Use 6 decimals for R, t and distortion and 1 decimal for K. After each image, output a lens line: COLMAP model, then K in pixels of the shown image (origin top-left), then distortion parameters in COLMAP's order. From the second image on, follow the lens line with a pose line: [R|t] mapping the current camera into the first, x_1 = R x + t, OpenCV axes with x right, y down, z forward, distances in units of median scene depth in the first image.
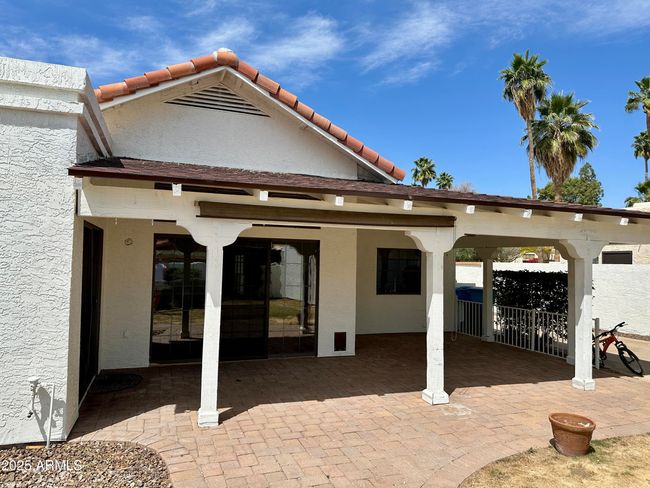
lens RADIAL K [[454.2, 0, 320.9], [0, 454.2, 246.6], [0, 0, 1]] dist [0.074611, -0.070637]
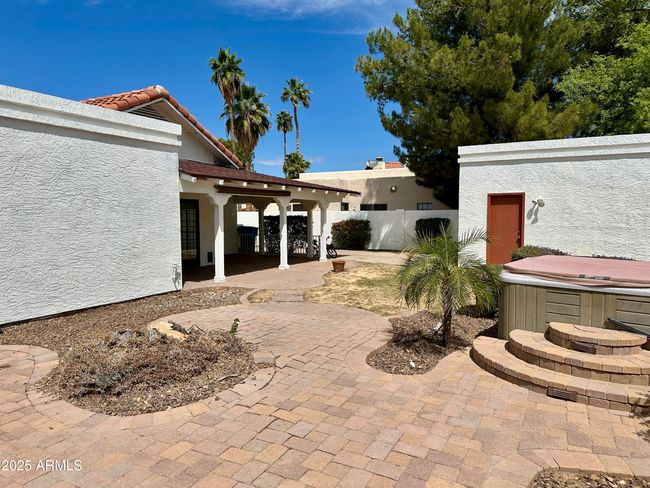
lens RADIAL K [[454.2, 0, 320.9], [0, 454.2, 246.6], [0, 0, 1]] dist [0.074611, -0.070637]
pose [[0.754529, -0.065412, 0.652998, -0.236631], [-0.004321, 0.994504, 0.104614, -0.005922], [-0.656252, -0.081756, 0.750100, -0.184484]]
